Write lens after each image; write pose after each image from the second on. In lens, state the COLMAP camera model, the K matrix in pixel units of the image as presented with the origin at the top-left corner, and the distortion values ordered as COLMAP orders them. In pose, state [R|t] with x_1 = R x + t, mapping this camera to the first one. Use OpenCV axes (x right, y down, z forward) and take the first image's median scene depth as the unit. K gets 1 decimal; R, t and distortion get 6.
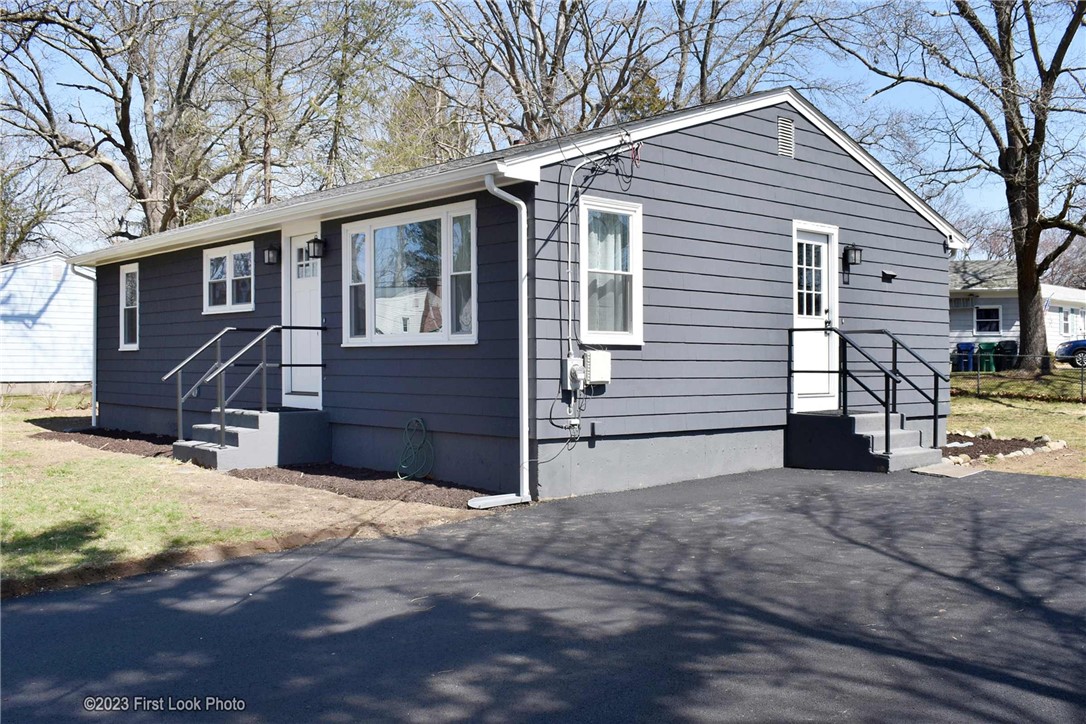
lens RADIAL K [[1073.5, 0, 543.0], [0, 1073.5, 362.0], [0, 0, 1]] dist [-0.098178, 0.000166]
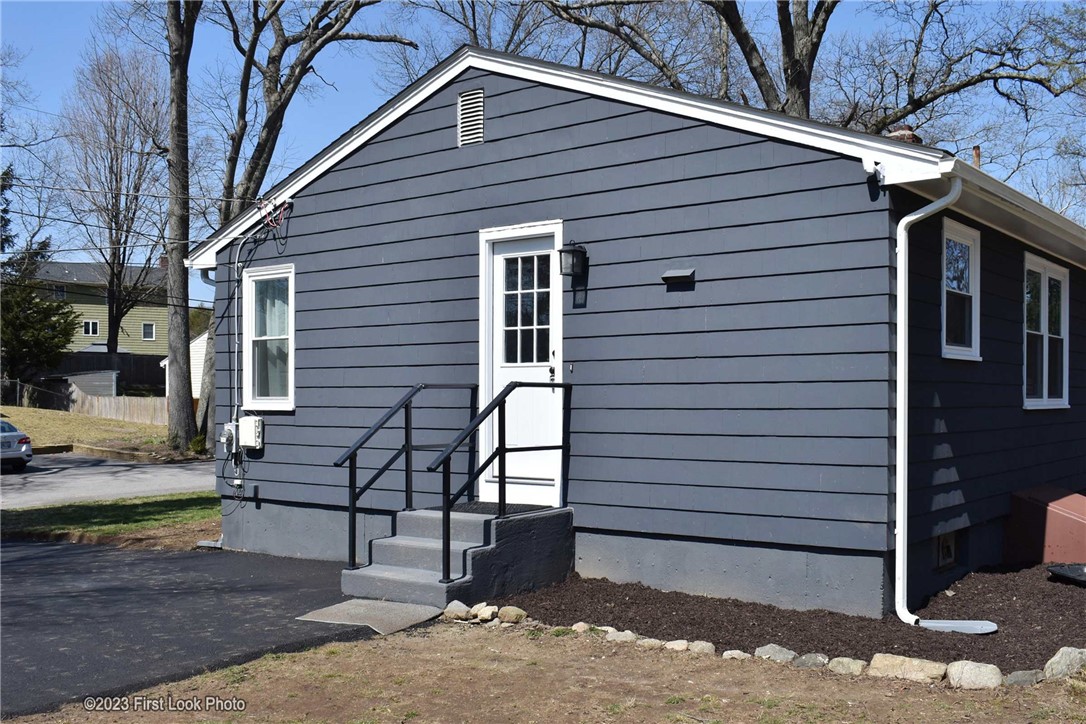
lens RADIAL K [[1103.9, 0, 543.6], [0, 1103.9, 419.2], [0, 0, 1]] dist [-0.091554, 0.000637]
pose [[0.181493, 0.014336, -0.983288, 0.928102], [0.002719, 0.999883, 0.015080, -0.018490], [0.983388, -0.005410, 0.181433, 0.877669]]
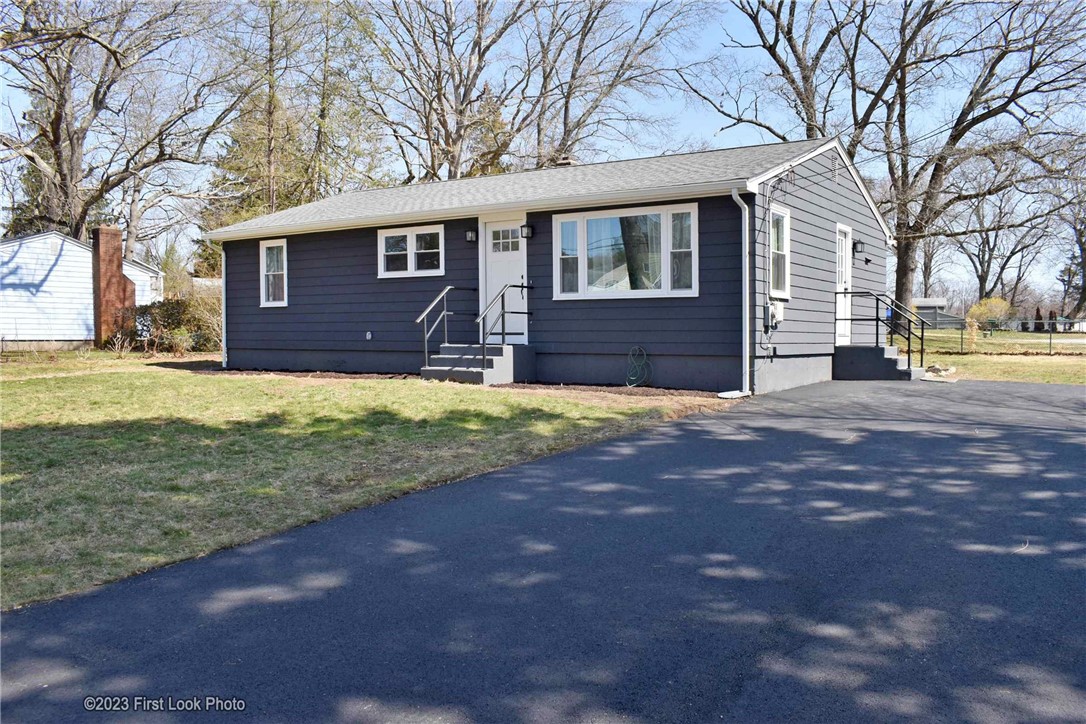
lens RADIAL K [[866.8, 0, 543.0], [0, 866.8, 362.0], [0, 0, 1]] dist [-0.095710, 0.010298]
pose [[0.976292, -0.004529, 0.216410, -0.457231], [-0.003015, 0.999400, 0.034517, 0.029197], [-0.216437, -0.034352, 0.975692, -0.140896]]
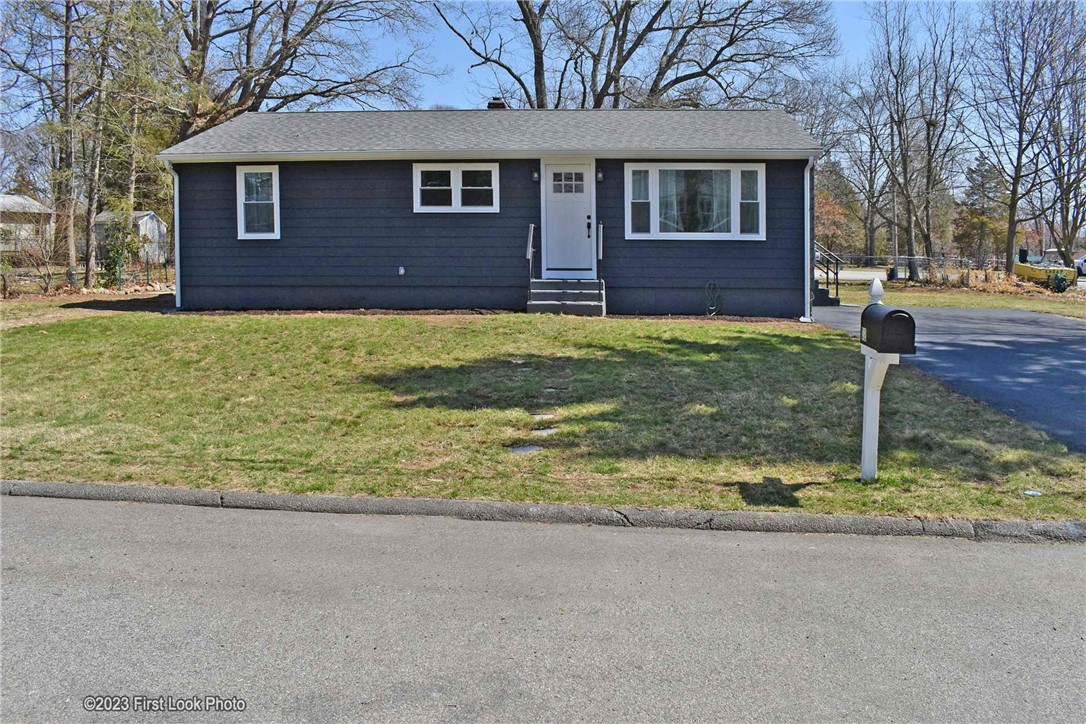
lens RADIAL K [[866.8, 0, 543.0], [0, 866.8, 362.0], [0, 0, 1]] dist [-0.095710, 0.010298]
pose [[0.757387, -0.071208, 0.649072, -1.150867], [-0.006963, 0.993099, 0.117075, 0.017779], [-0.652929, -0.093190, 0.751664, 0.080996]]
